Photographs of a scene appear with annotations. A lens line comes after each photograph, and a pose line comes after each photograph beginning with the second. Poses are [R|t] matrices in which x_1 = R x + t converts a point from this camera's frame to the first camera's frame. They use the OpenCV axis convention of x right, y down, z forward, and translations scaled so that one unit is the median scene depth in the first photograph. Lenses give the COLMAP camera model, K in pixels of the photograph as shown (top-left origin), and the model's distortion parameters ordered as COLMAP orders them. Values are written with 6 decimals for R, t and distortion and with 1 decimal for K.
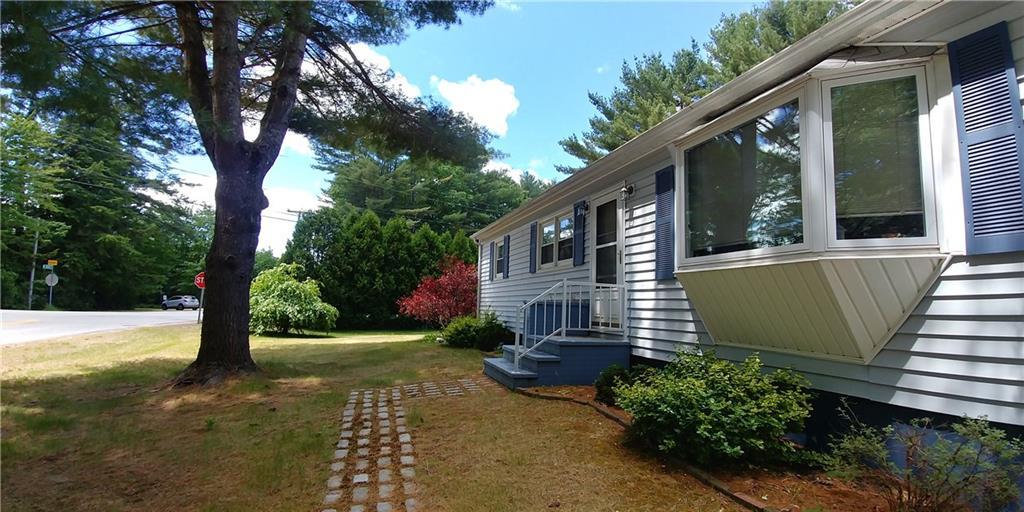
lens RADIAL K [[459.6, 0, 512.1], [0, 459.6, 252.2], [0, 0, 1]] dist [-0.000564, -0.016890]
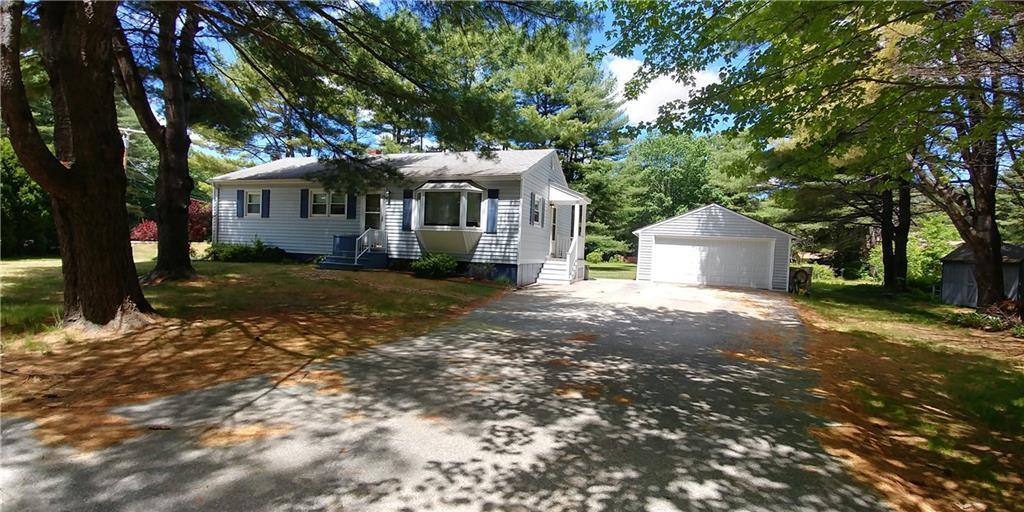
lens RADIAL K [[459.6, 0, 512.1], [0, 459.6, 252.2], [0, 0, 1]] dist [-0.000564, -0.016890]
pose [[0.615037, 0.006098, 0.788474, -2.362396], [-0.121982, 0.988667, 0.087504, -0.210378], [-0.779006, -0.149998, 0.608811, -1.977686]]
